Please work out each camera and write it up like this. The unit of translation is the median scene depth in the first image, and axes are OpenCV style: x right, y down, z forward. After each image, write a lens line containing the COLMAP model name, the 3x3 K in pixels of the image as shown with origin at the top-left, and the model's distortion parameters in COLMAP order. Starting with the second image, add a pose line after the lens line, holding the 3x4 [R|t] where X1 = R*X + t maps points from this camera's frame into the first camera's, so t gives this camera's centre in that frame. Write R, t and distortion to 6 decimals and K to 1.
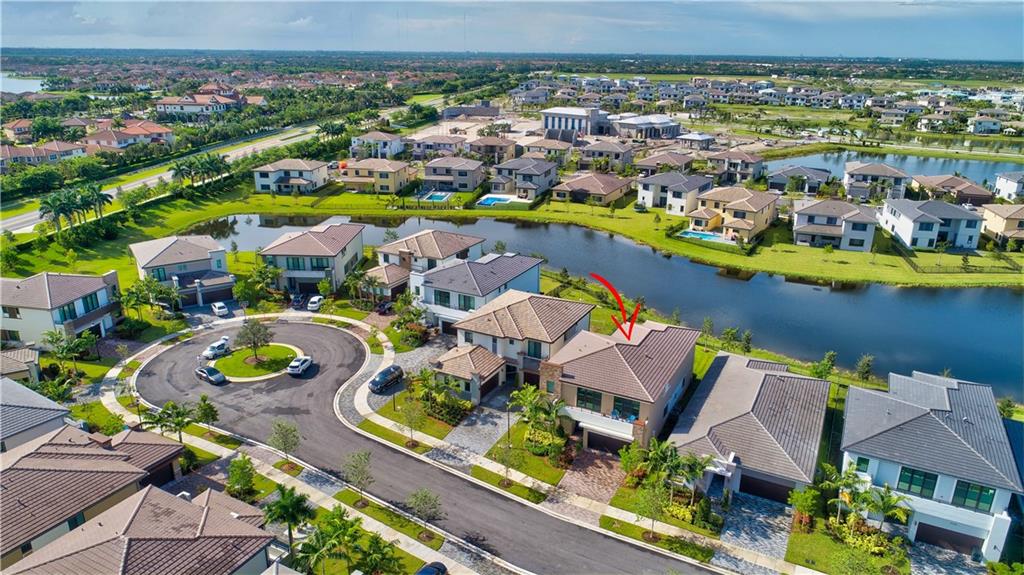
lens RADIAL K [[680.1, 0, 514.0], [0, 680.1, 293.8], [0, 0, 1]] dist [0.000244, -0.001961]
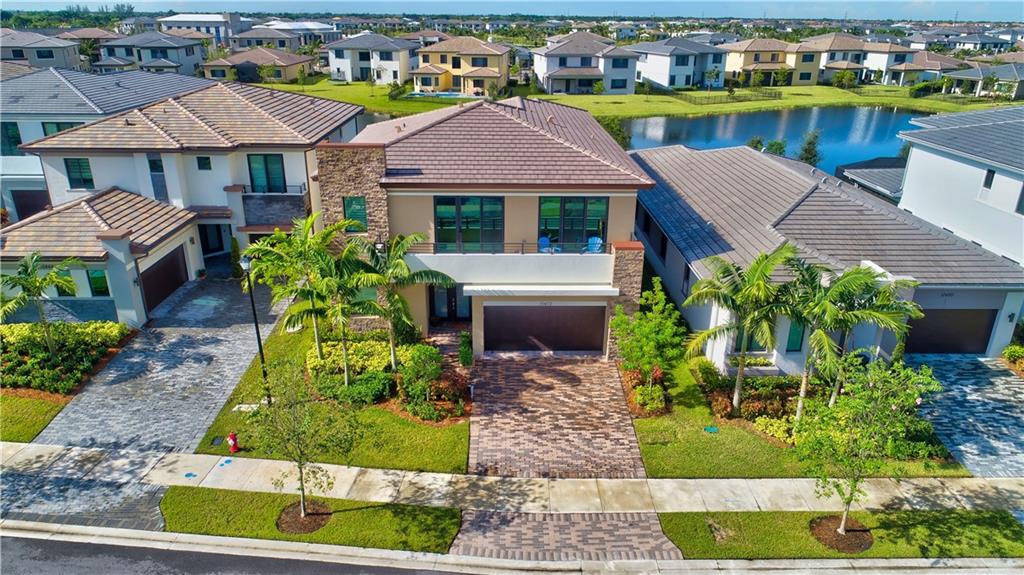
lens RADIAL K [[680.1, 0, 514.0], [0, 680.1, 293.8], [0, 0, 1]] dist [0.000244, -0.001961]
pose [[0.876627, -0.184125, 0.444548, -0.036244], [0.160697, 0.982873, 0.090204, 0.142378], [-0.453543, -0.007637, 0.891201, 0.573049]]
